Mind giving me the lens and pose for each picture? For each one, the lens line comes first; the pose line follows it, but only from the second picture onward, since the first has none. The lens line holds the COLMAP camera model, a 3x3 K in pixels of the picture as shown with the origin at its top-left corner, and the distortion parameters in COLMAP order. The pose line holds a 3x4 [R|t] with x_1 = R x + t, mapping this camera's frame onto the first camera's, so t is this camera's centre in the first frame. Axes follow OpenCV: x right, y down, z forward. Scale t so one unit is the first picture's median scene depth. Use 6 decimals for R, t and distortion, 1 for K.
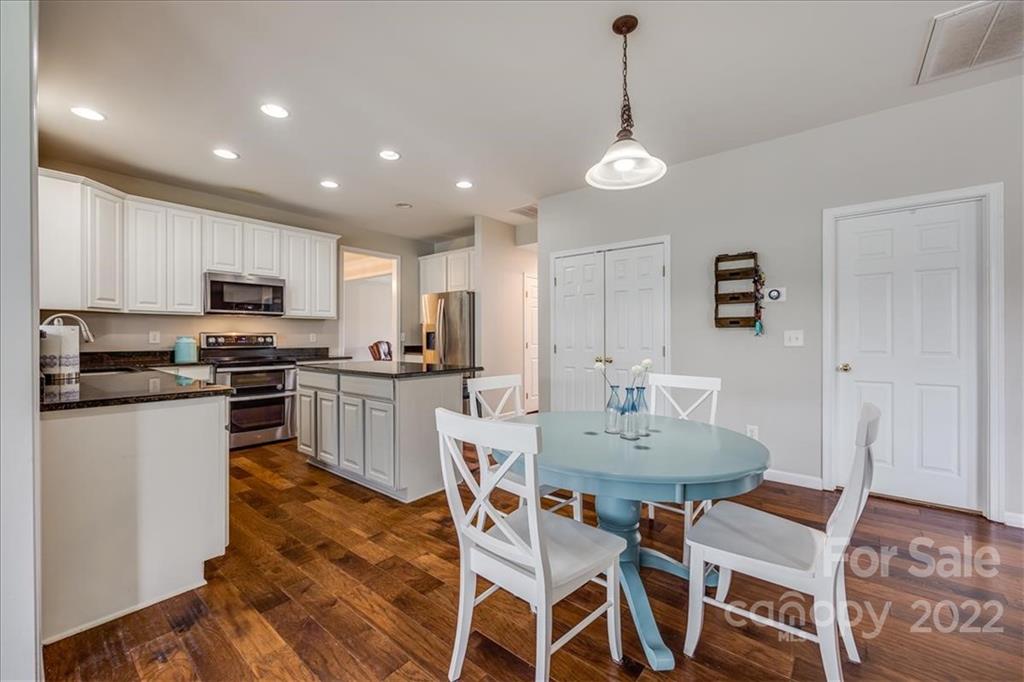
lens RADIAL K [[416.9, 0, 515.3], [0, 416.9, 336.0], [0, 0, 1]] dist [-0.003482, 0.000649]
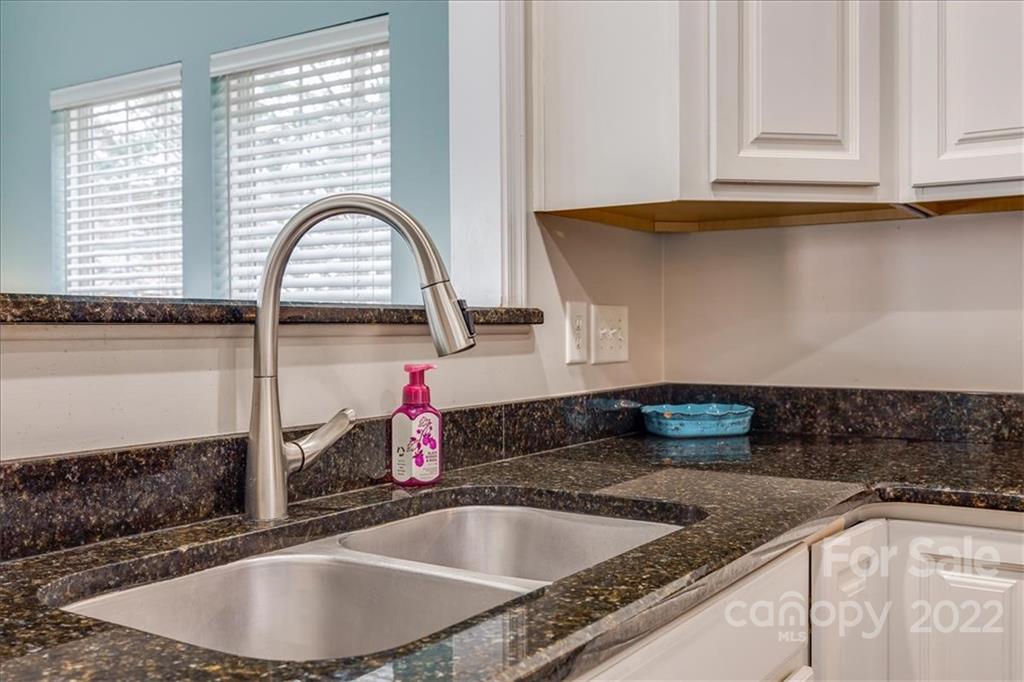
lens RADIAL K [[973.4, 0, 512.7], [0, 973.4, 341.7], [0, 0, 1]] dist [0.042402, 0.000000]
pose [[0.097945, 0.013240, -0.995104, -0.479560], [0.004978, 0.999892, 0.013794, 0.003829], [0.995179, -0.006305, 0.097869, 0.756791]]
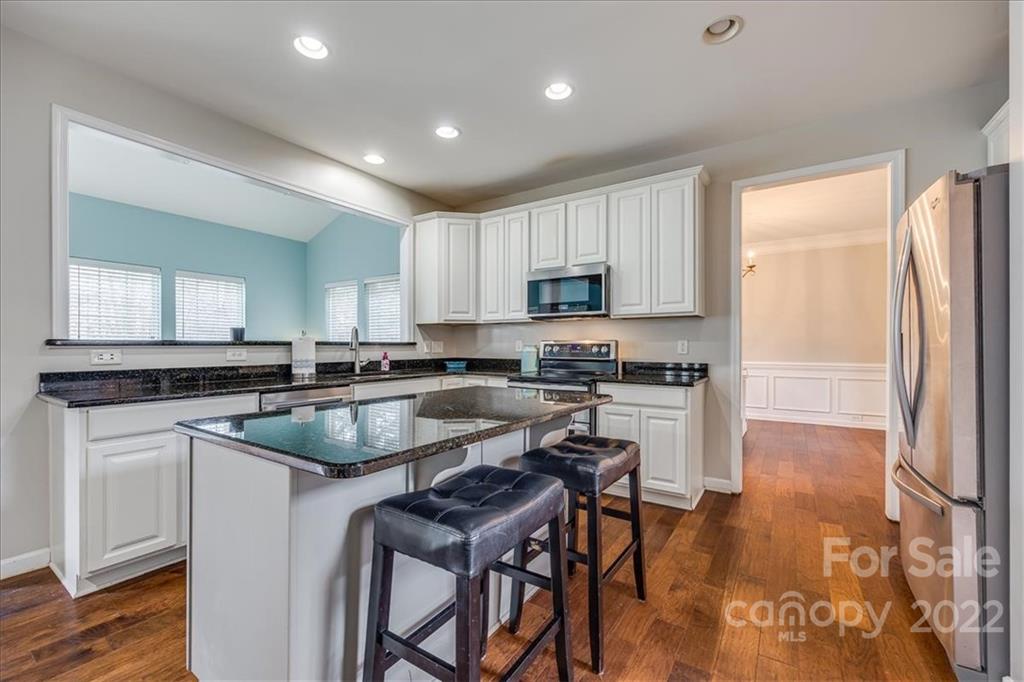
lens RADIAL K [[416.9, 0, 518.7], [0, 416.9, 348.8], [0, 0, 1]] dist [-0.003482, 0.000649]
pose [[0.099713, 0.007322, -0.994989, 0.161471], [-0.000835, 0.999973, 0.007275, 0.003270], [0.995016, 0.000105, 0.099716, 0.974882]]
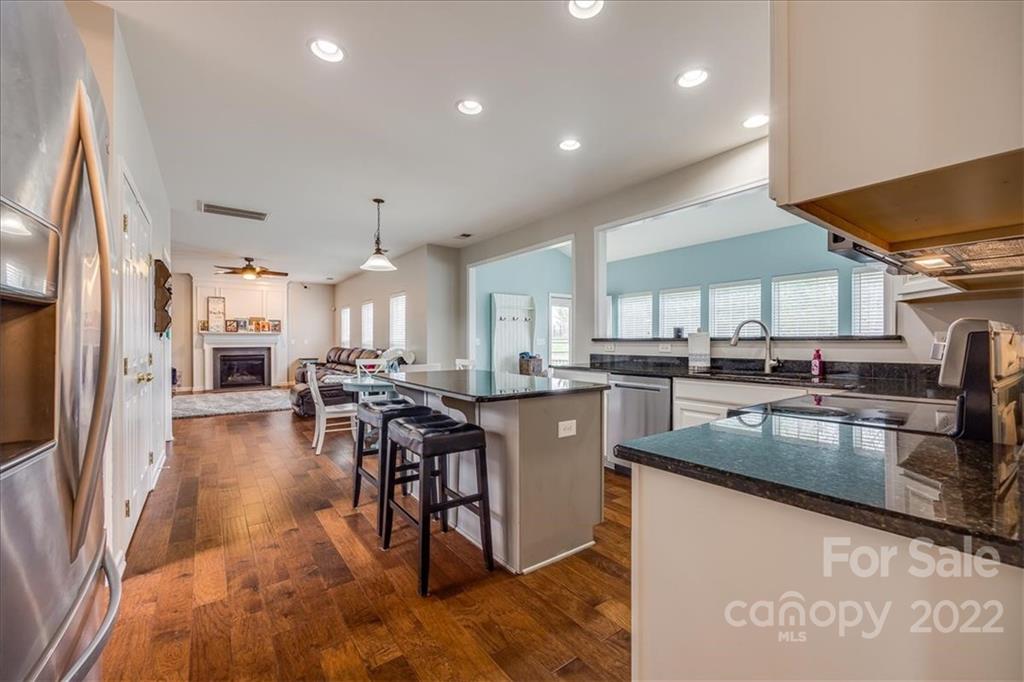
lens RADIAL K [[416.9, 0, 503.9], [0, 416.9, 335.8], [0, 0, 1]] dist [-0.003482, 0.000649]
pose [[-0.962195, 0.007031, 0.272270, -0.534870], [0.002798, 0.999869, -0.015932, 0.004888], [-0.272347, -0.014568, -0.962089, 1.616142]]
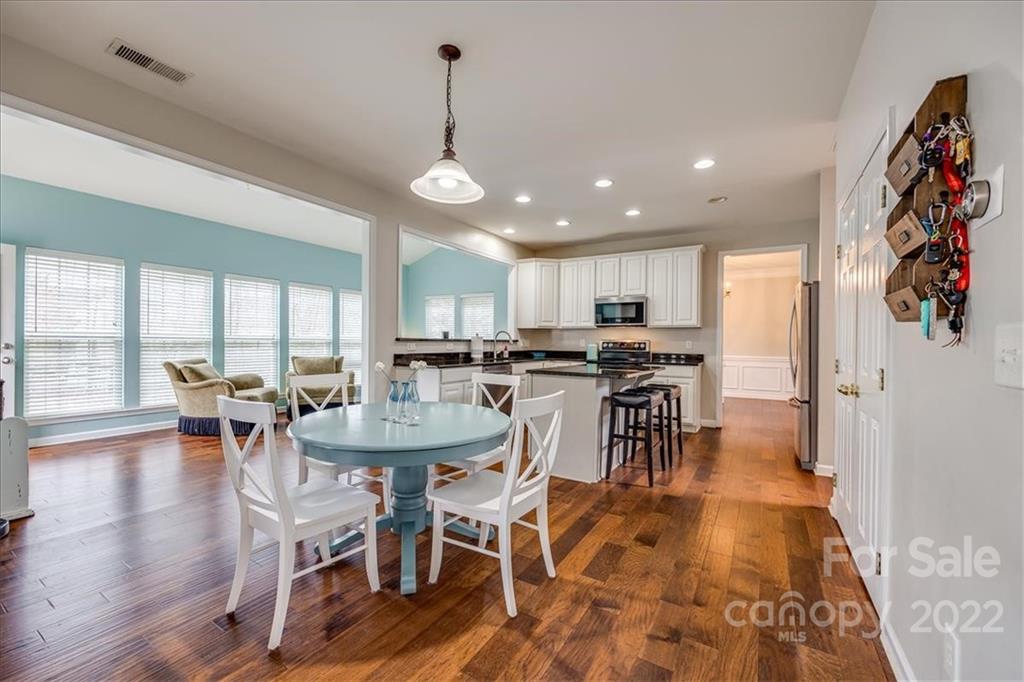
lens RADIAL K [[416.9, 0, 511.6], [0, 416.9, 344.6], [0, 0, 1]] dist [-0.003482, 0.000649]
pose [[0.132127, 0.008292, -0.991198, 0.743222], [-0.010964, 0.999916, 0.006904, 0.001793], [0.991172, 0.009956, 0.132207, 0.563697]]
